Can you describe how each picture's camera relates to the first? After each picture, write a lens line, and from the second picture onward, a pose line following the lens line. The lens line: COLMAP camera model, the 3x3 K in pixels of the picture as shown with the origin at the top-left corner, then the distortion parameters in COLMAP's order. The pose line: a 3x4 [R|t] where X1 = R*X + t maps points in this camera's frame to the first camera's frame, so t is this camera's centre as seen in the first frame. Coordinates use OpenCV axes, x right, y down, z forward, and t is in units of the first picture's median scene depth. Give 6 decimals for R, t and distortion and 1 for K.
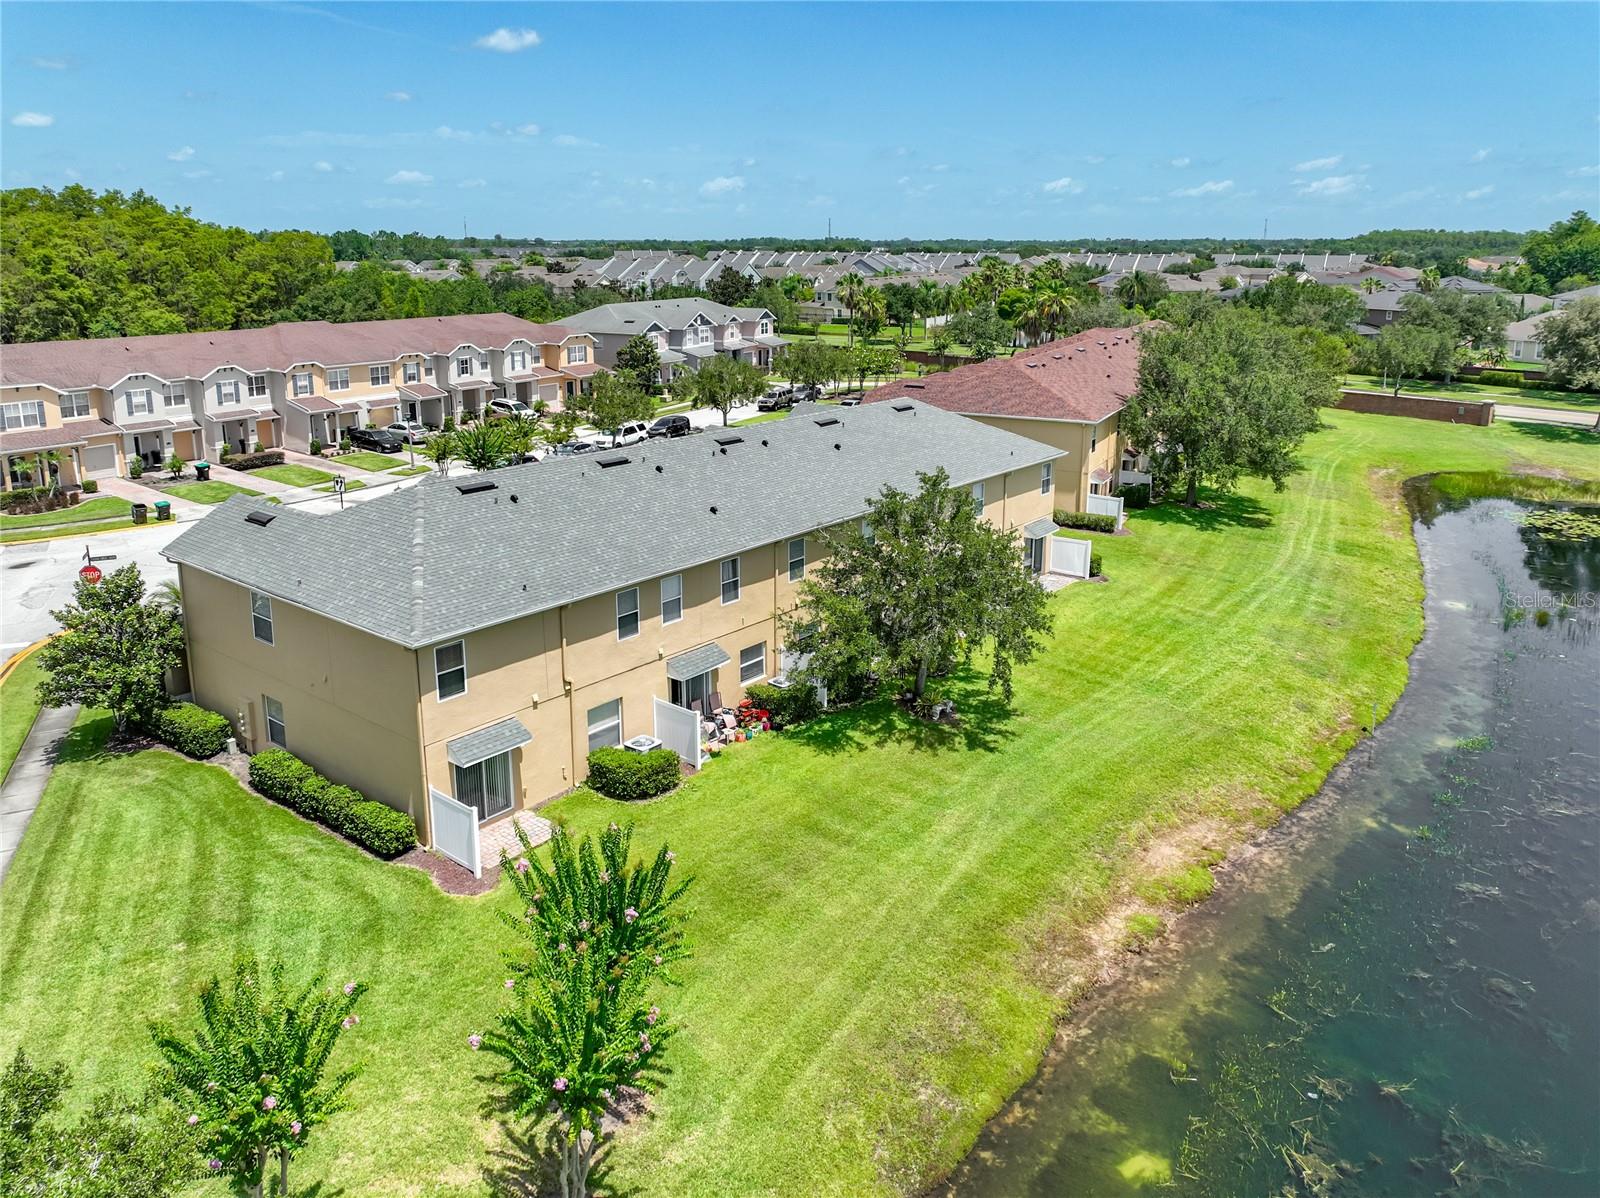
lens RADIAL K [[1169.2, 0, 805.9], [0, 1169.2, 522.0], [0, 0, 1]] dist [0.004362, 0.006201]
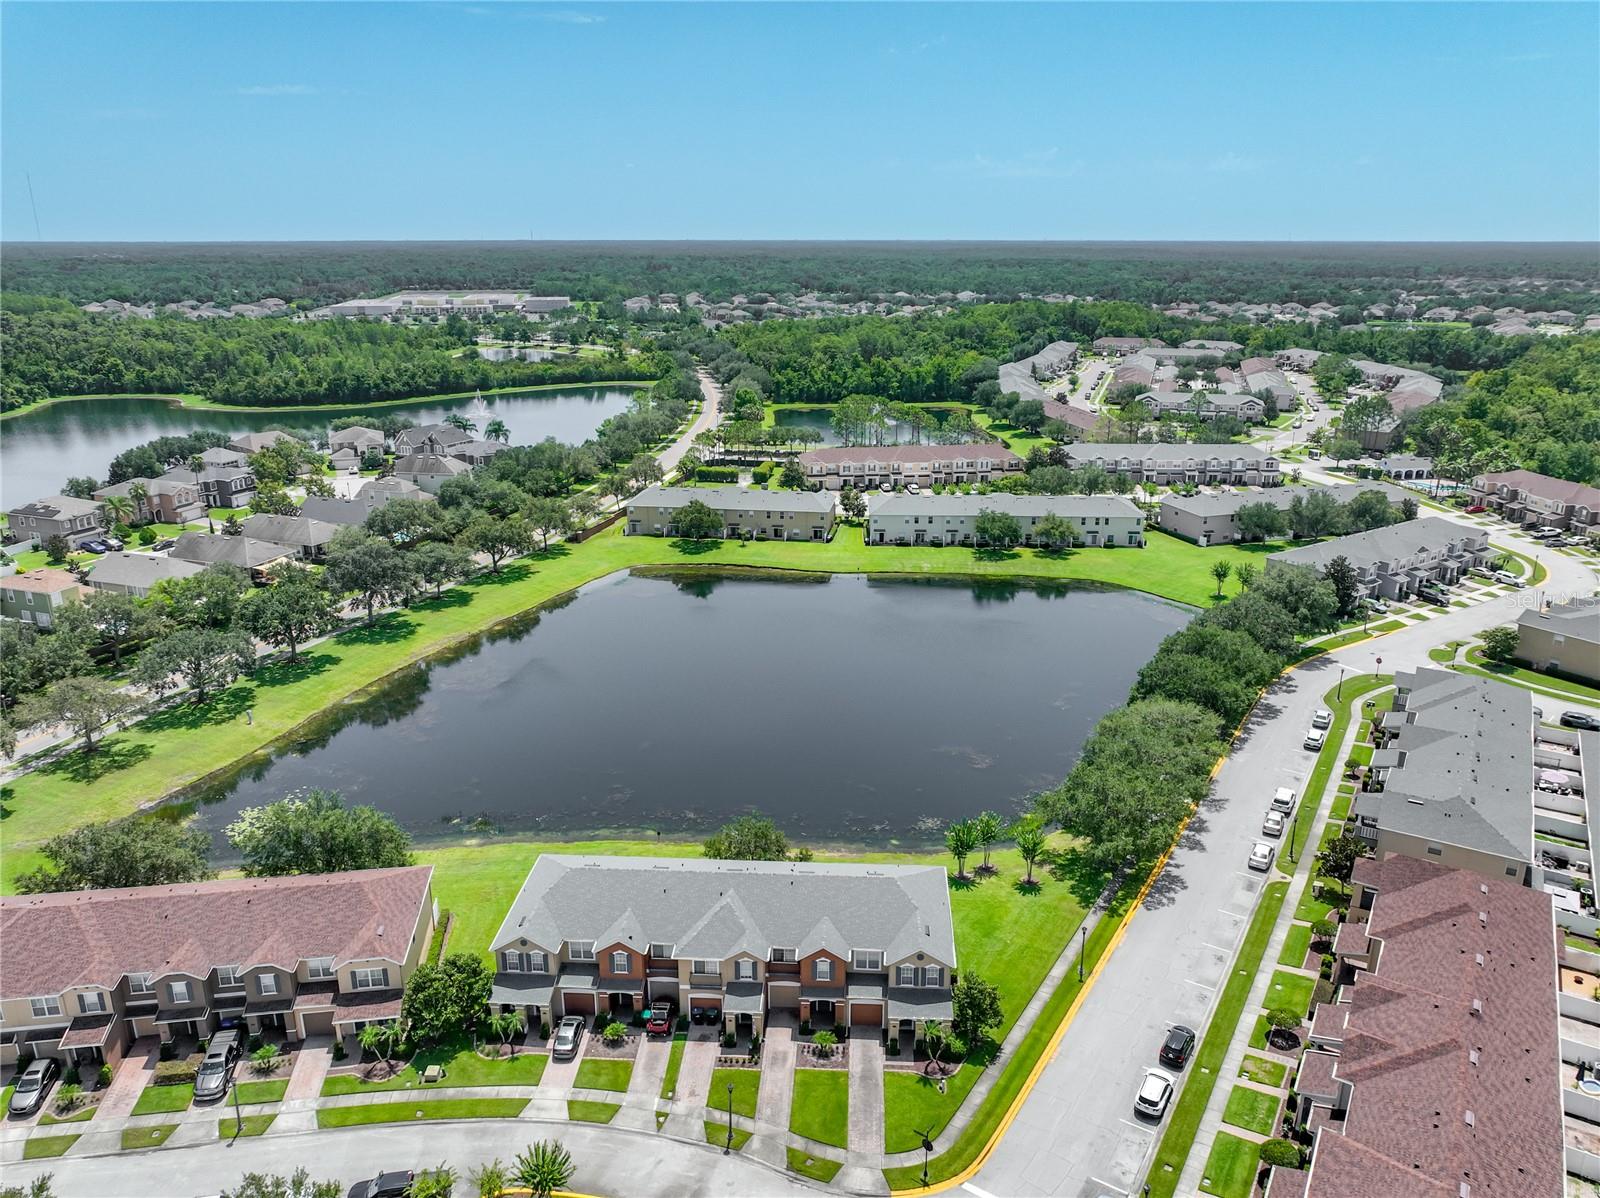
lens RADIAL K [[1158.3, 0, 808.8], [0, 1158.3, 593.2], [0, 0, 1]] dist [-0.004276, -0.002514]
pose [[-0.587292, -0.241148, 0.772616, -1.660951], [0.187669, 0.887996, 0.419814, -1.386768], [-0.787317, 0.391549, -0.476257, 1.710944]]
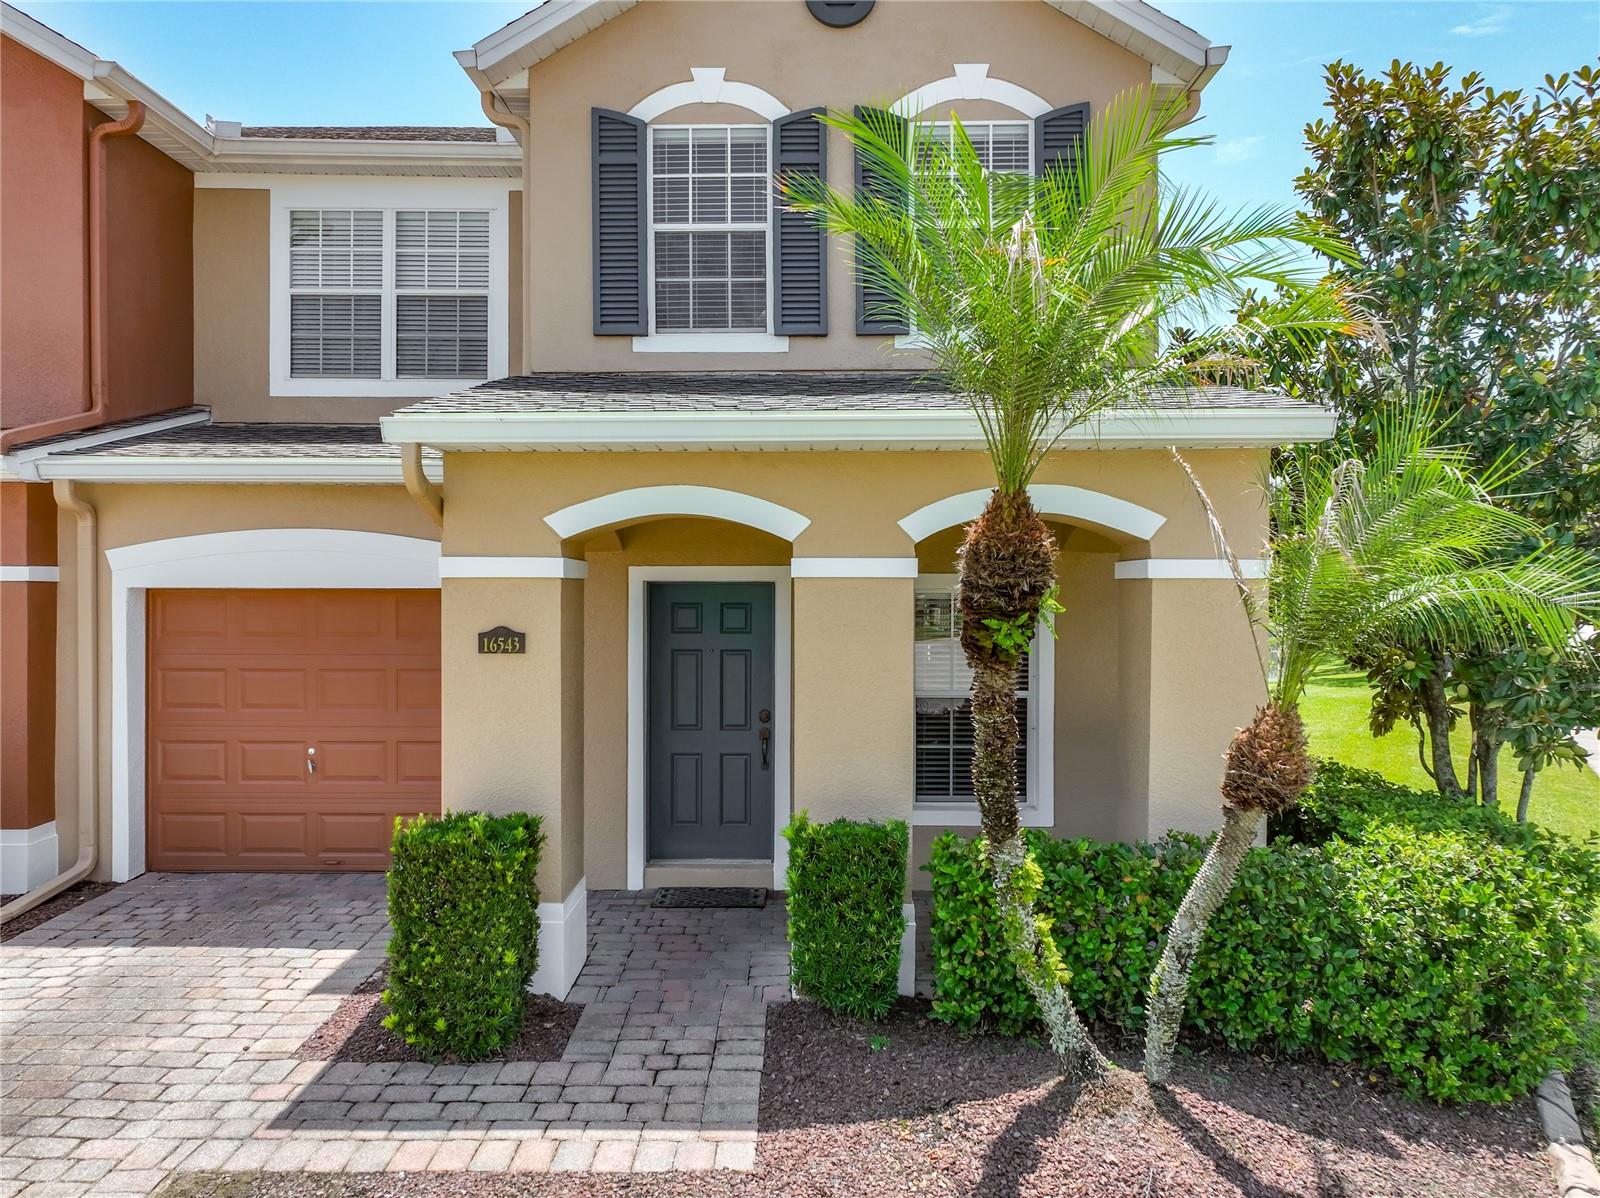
lens RADIAL K [[1145.5, 0, 806.7], [0, 1145.5, 596.1], [0, 0, 1]] dist [0.006187, 0.005476]
pose [[-0.626852, -0.006953, 0.779108, -0.565704], [0.181642, 0.971102, 0.154812, 0.062959], [-0.757670, 0.238563, -0.607474, 1.021508]]
